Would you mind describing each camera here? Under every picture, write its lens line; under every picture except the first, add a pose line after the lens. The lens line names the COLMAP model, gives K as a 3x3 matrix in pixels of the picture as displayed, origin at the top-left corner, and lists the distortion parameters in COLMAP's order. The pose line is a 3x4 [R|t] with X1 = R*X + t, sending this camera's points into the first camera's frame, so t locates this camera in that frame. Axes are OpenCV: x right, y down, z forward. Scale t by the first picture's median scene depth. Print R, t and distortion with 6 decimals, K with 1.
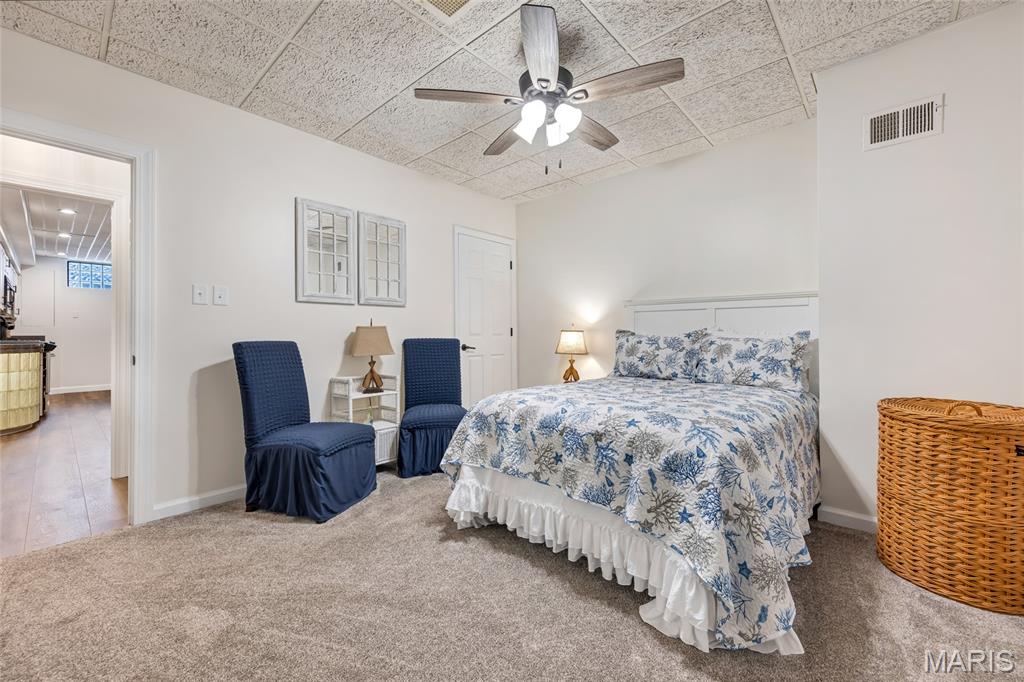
lens RADIAL K [[410.1, 0, 512.9], [0, 410.1, 335.5], [0, 0, 1]] dist [0.011759, -0.001756]
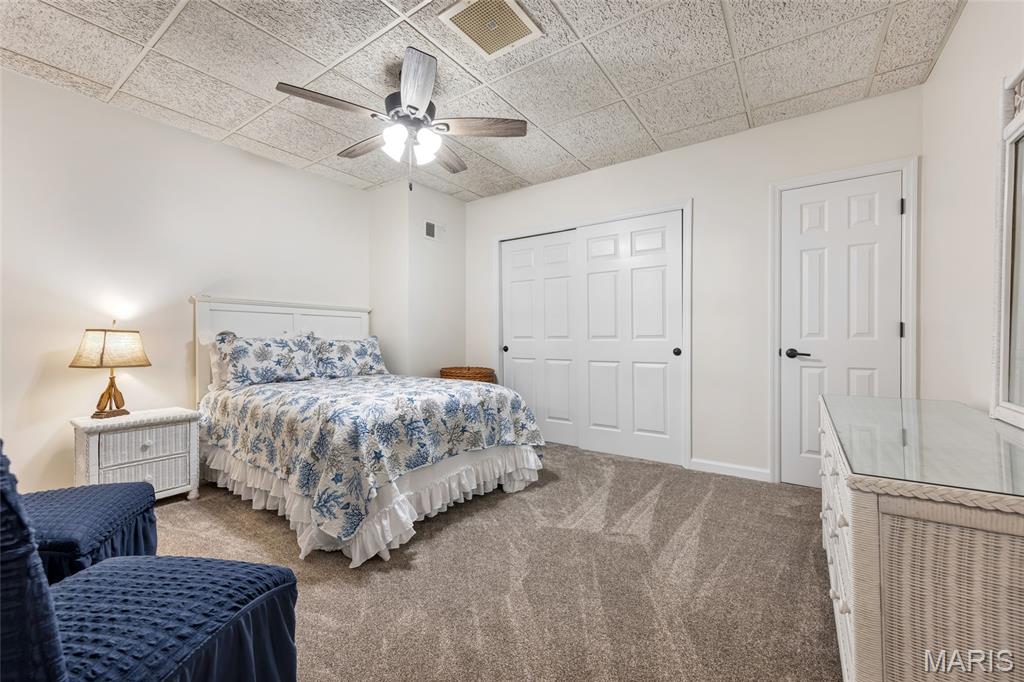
lens RADIAL K [[410.1, 0, 513.2], [0, 410.1, 339.5], [0, 0, 1]] dist [0.011759, -0.001756]
pose [[-0.120156, -0.000118, 0.992755, -0.846916], [0.004353, 0.999990, 0.000646, 0.006148], [-0.992745, 0.004399, -0.120154, 0.694675]]
